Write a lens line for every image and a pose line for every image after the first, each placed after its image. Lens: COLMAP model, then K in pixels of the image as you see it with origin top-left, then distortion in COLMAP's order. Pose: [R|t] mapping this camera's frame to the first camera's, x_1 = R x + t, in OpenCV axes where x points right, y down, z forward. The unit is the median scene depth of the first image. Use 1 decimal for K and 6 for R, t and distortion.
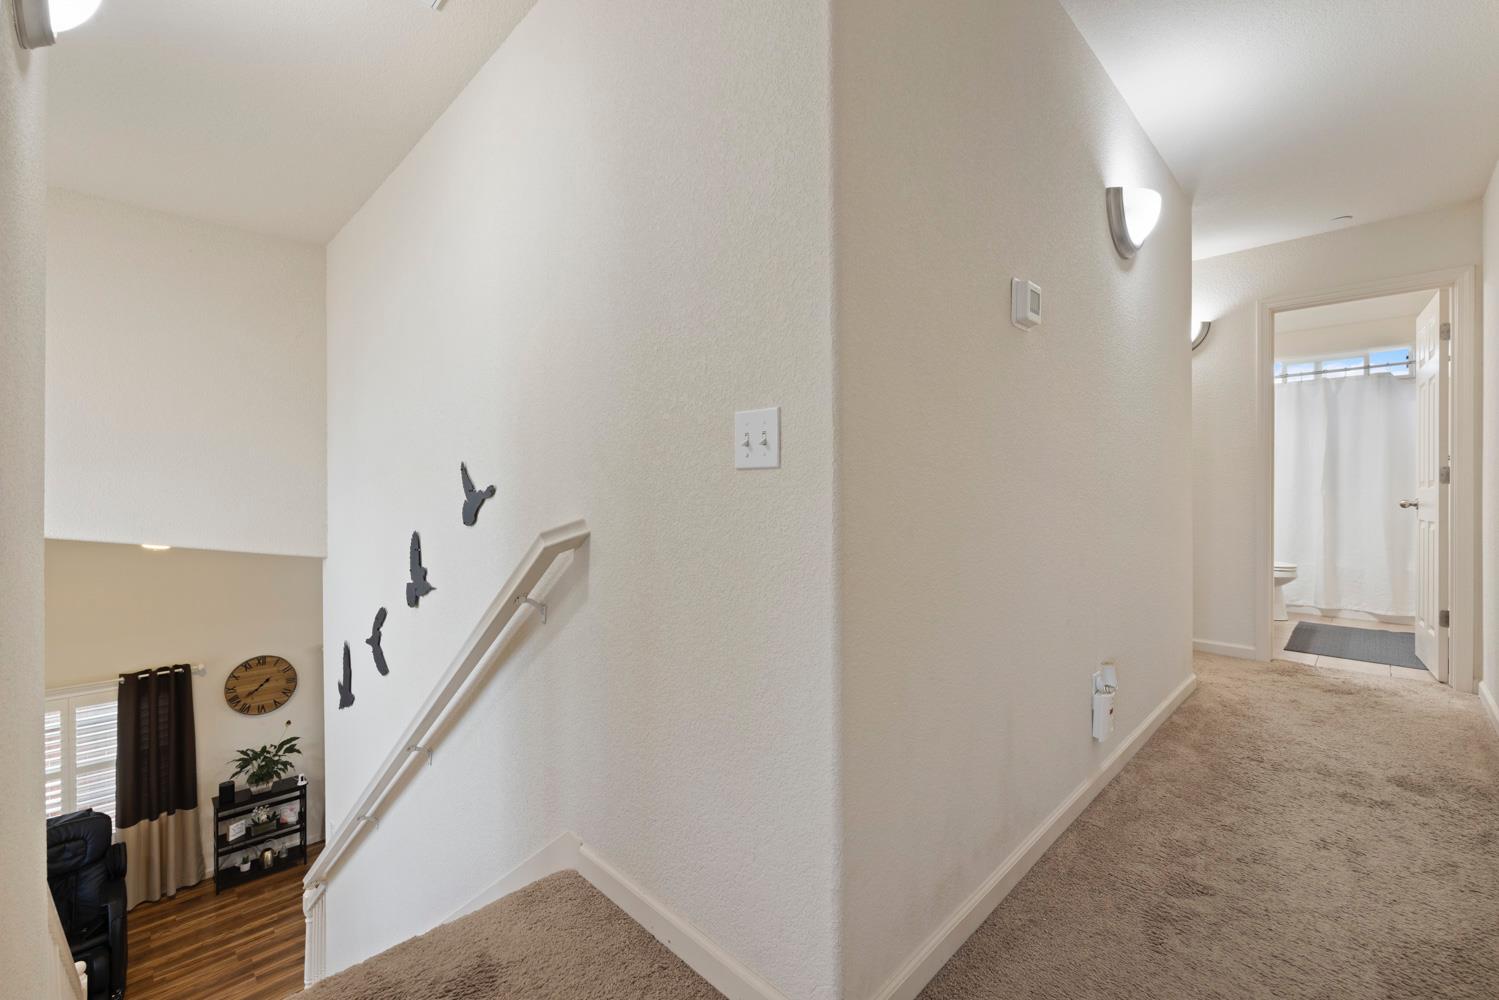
lens RADIAL K [[627.8, 0, 743.7], [0, 627.8, 492.8], [0, 0, 1]] dist [0.000082, -0.000334]
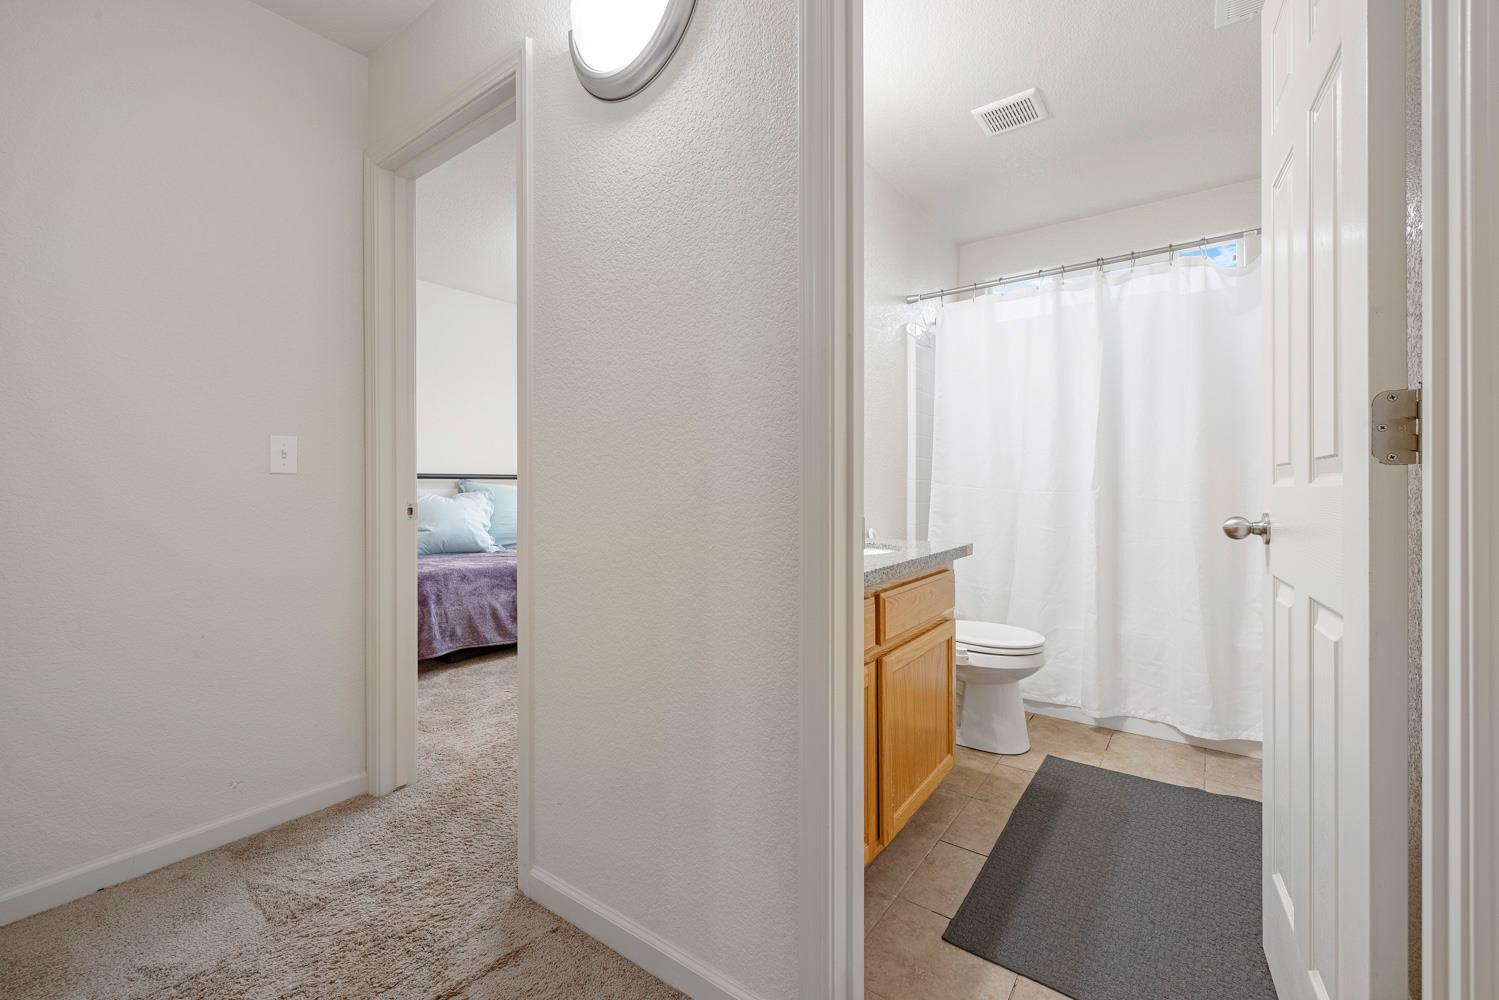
lens RADIAL K [[627.8, 0, 745.5], [0, 627.8, 485.8], [0, 0, 1]] dist [0.000082, -0.000334]
pose [[0.987804, 0.000989, 0.155698, 0.719551], [0.000049, 0.999978, -0.006661, -0.003603], [-0.155701, 0.006587, 0.987782, 0.688442]]
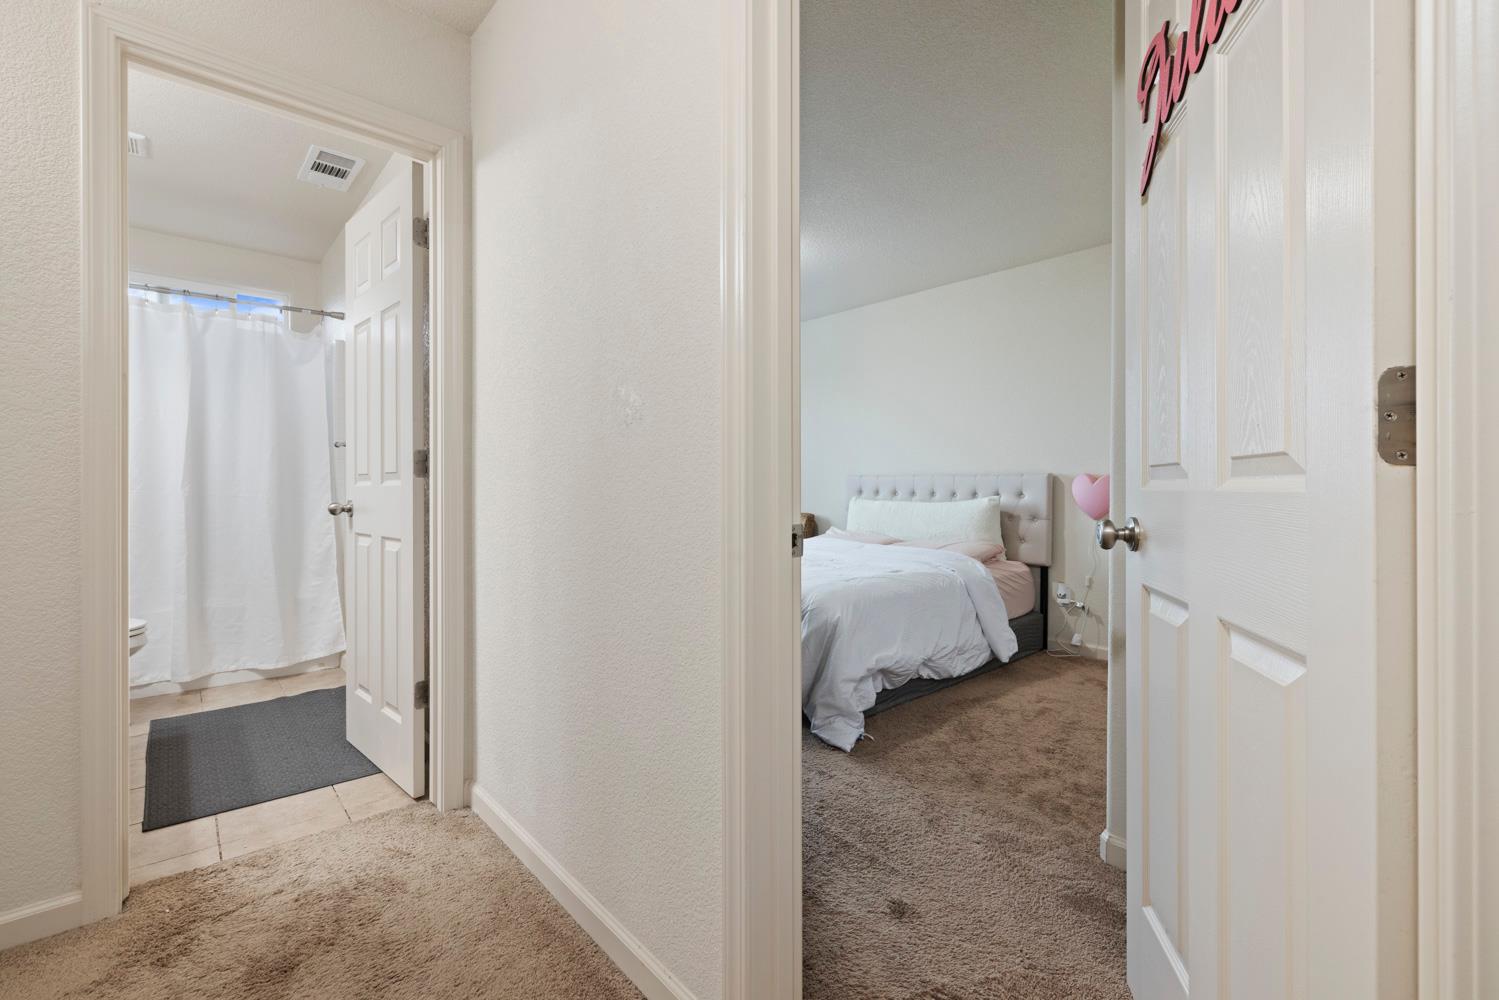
lens RADIAL K [[627.8, 0, 743.6], [0, 627.8, 492.8], [0, 0, 1]] dist [0.000082, -0.000334]
pose [[0.043523, -0.003759, 0.999045, 0.437334], [0.002537, 0.999990, 0.003652, 0.000247], [-0.999049, 0.002376, 0.043532, 0.558542]]
